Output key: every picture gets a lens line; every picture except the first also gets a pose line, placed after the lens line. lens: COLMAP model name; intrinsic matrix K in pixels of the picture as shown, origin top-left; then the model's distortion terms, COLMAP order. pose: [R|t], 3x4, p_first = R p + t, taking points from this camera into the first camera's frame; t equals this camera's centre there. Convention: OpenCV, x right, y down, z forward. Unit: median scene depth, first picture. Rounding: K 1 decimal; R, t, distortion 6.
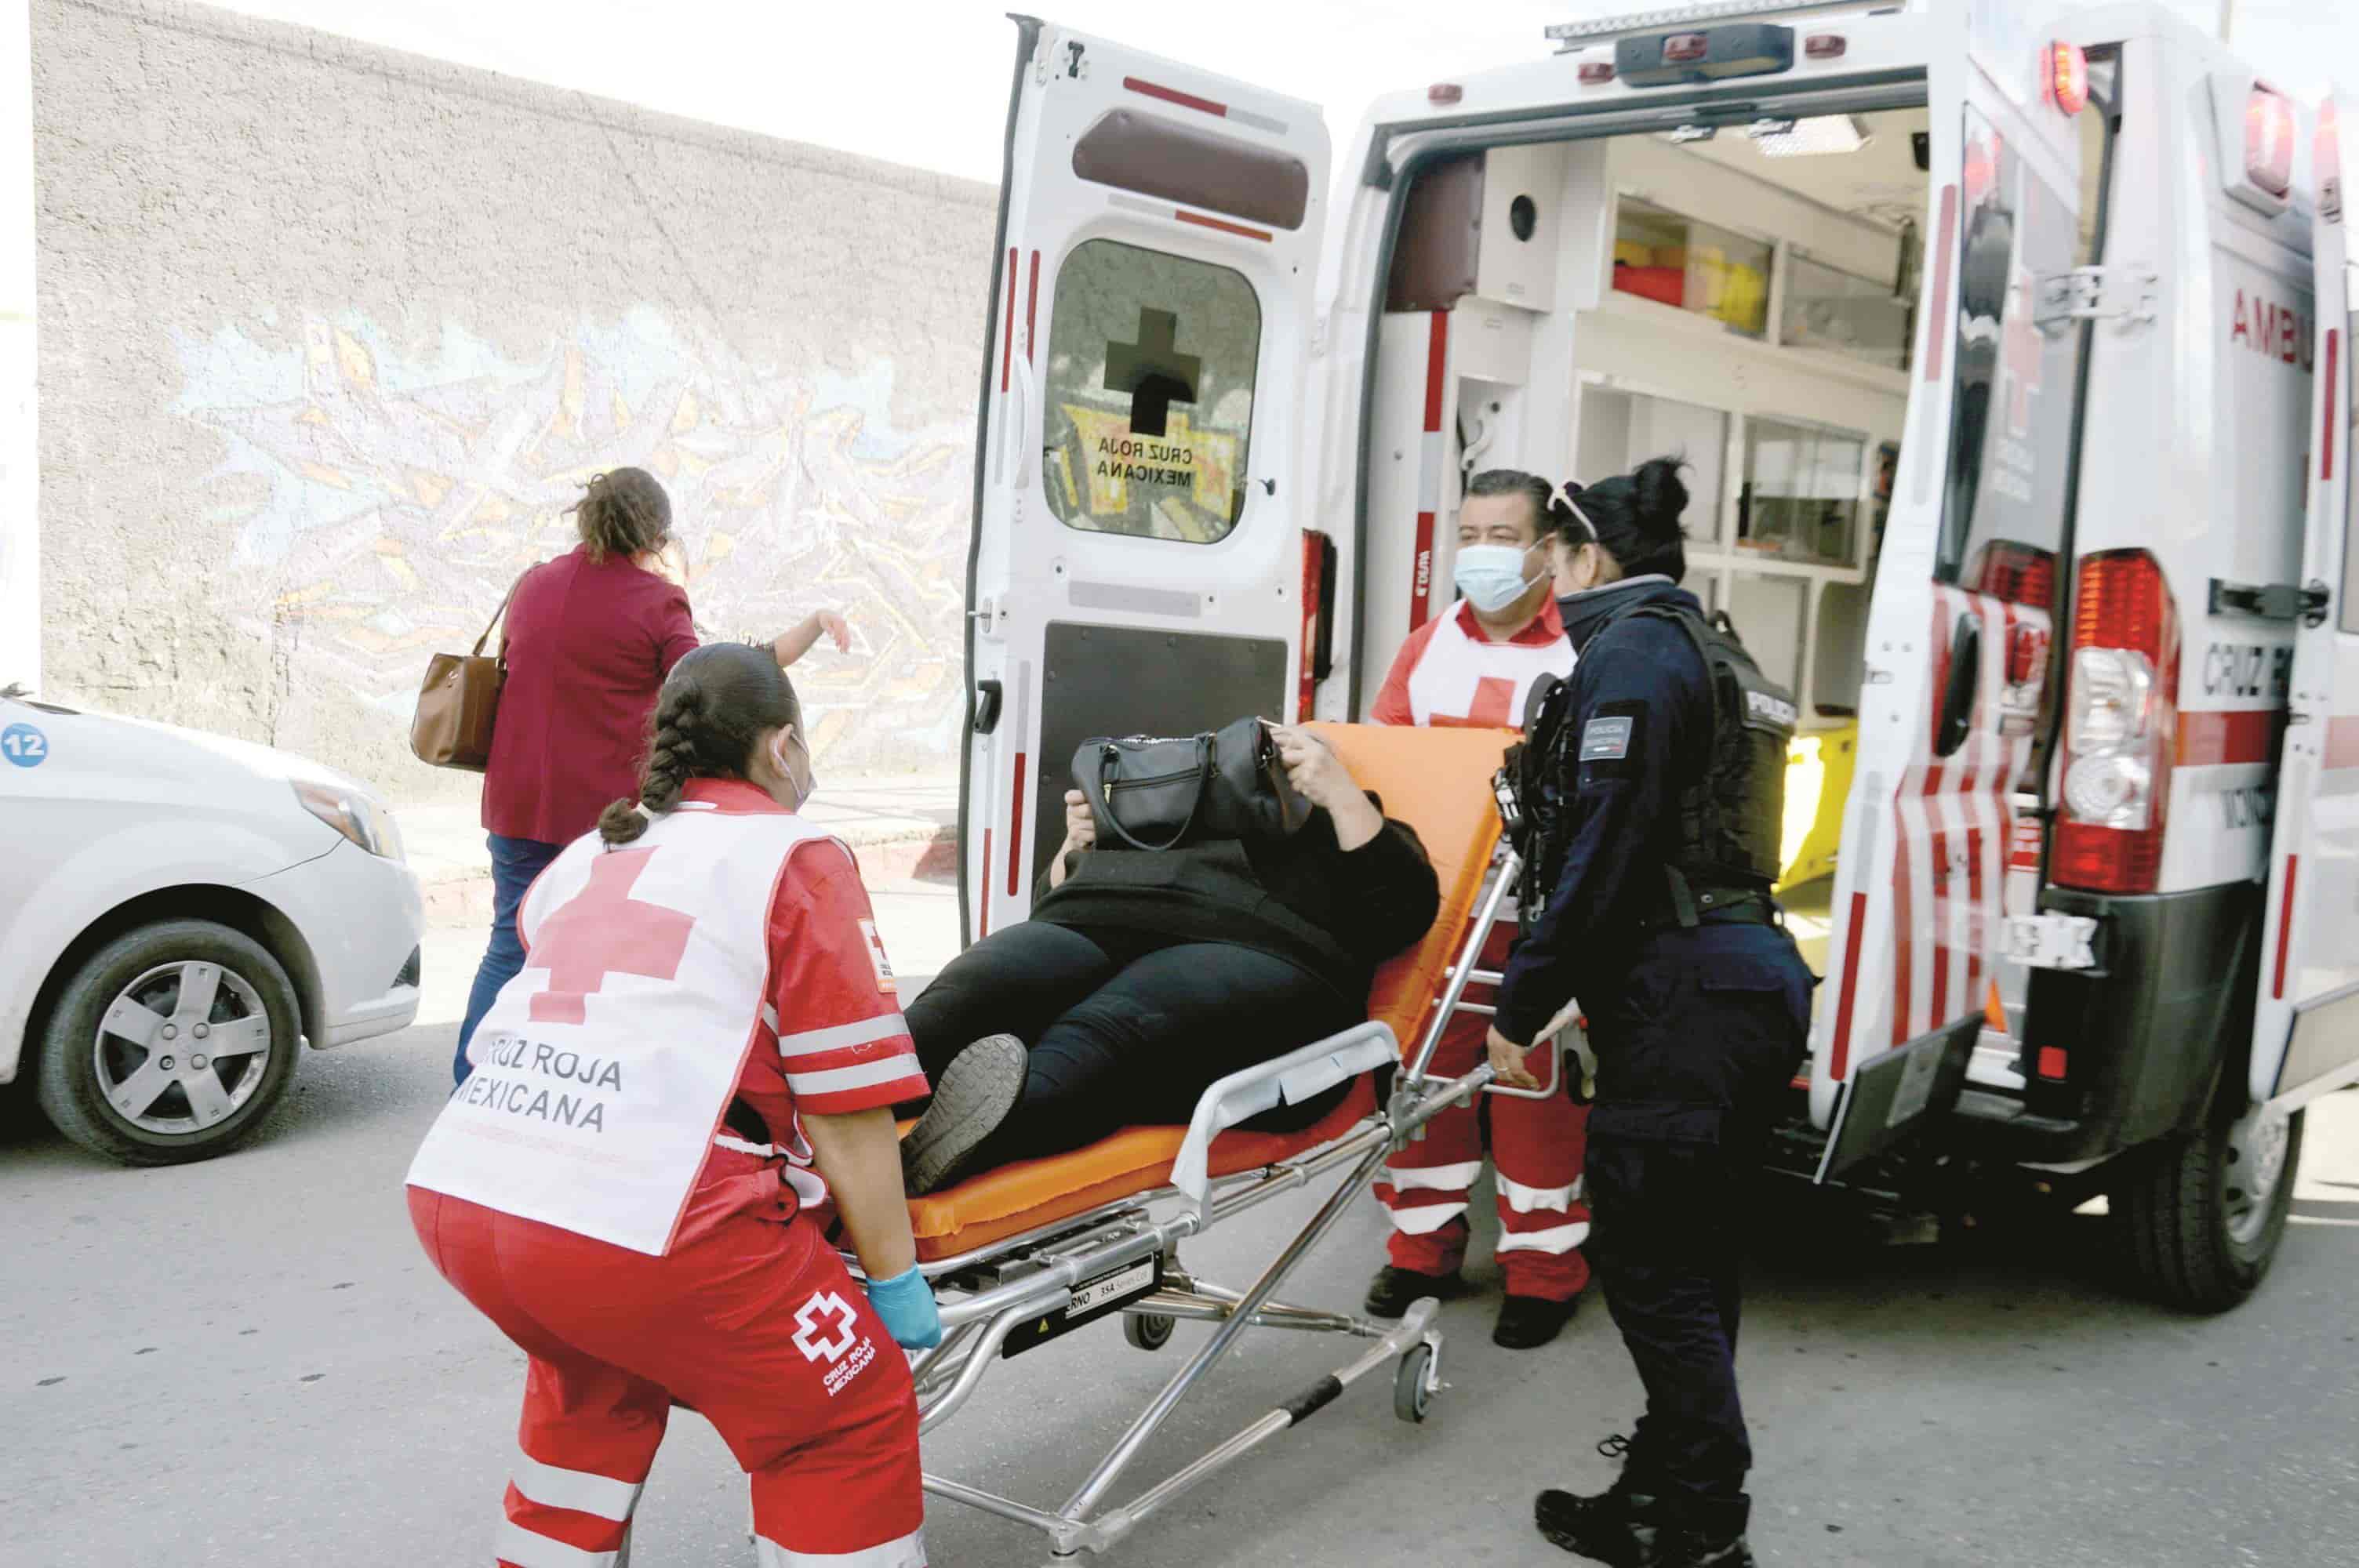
lens RADIAL K [[2329.4, 0, 1179.5], [0, 2329.4, 784.0], [0, 0, 1]] dist [-0.012151, -0.011758]
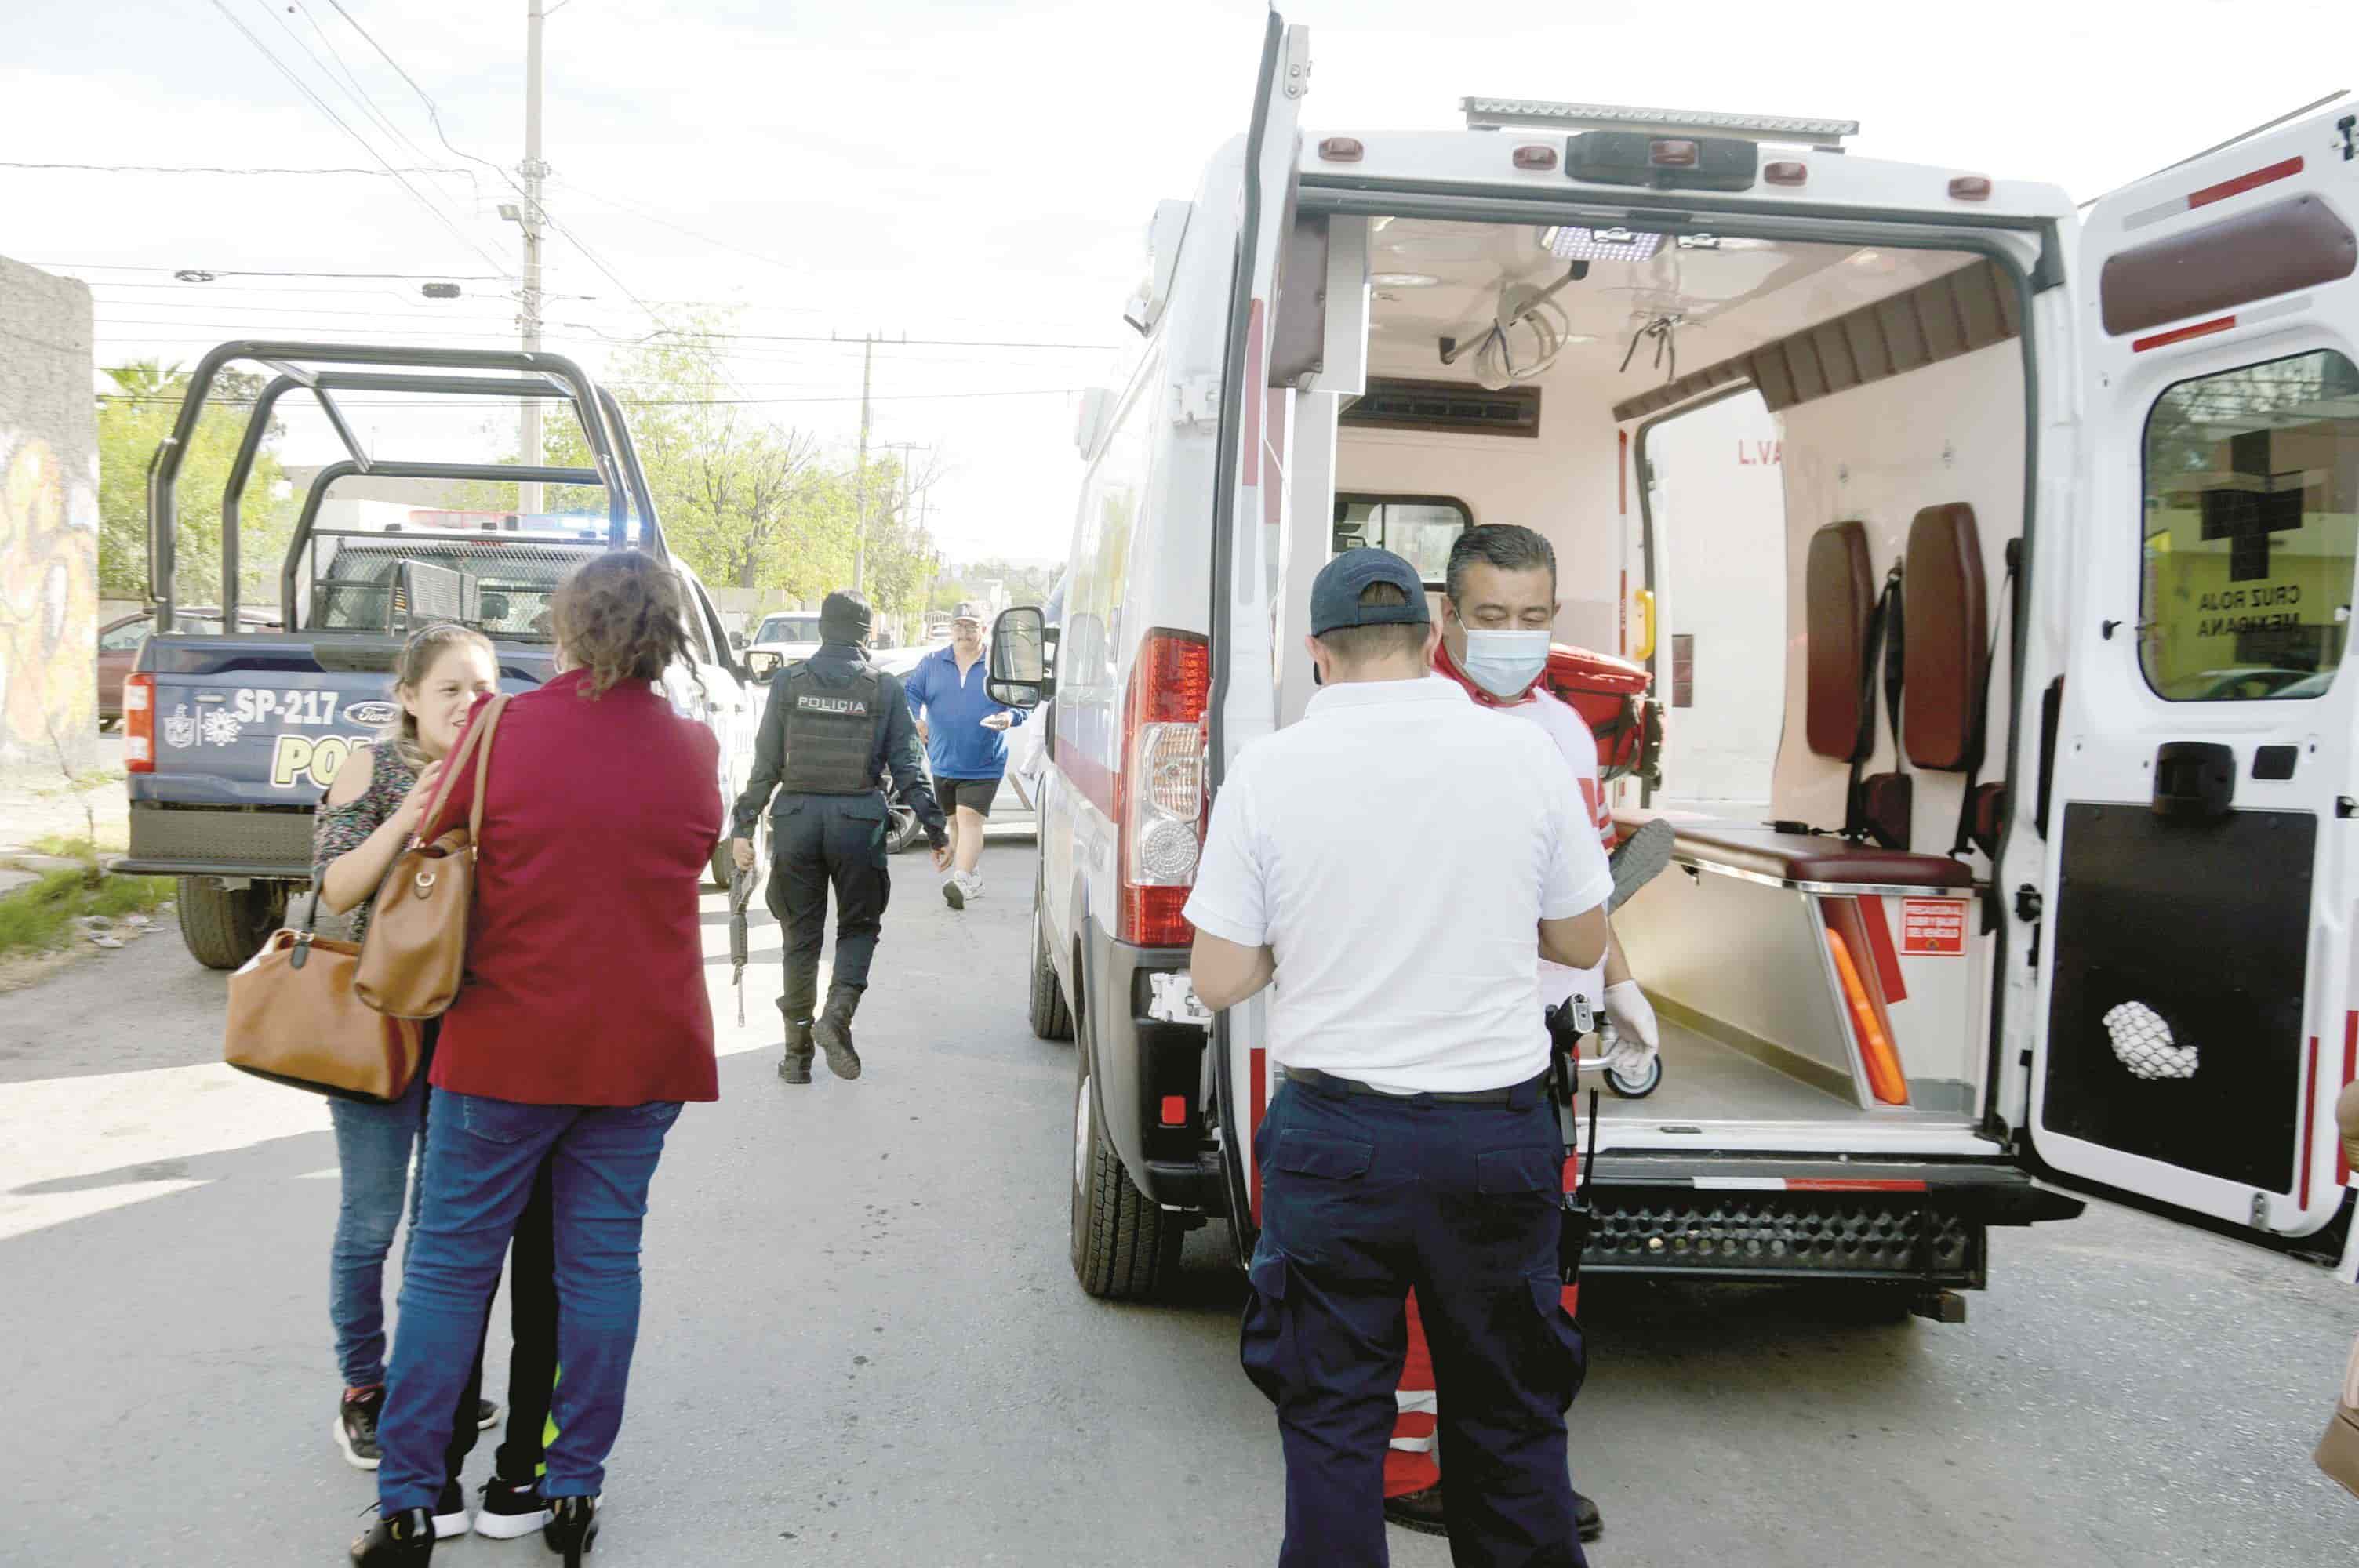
lens RADIAL K [[2329.4, 0, 1179.5], [0, 2329.4, 784.0], [0, 0, 1]] dist [-0.012151, -0.011758]
pose [[0.682925, -0.062304, 0.727827, -0.662722], [0.060352, 0.997762, 0.028783, -0.083505], [-0.727991, 0.024269, 0.685157, 0.459442]]
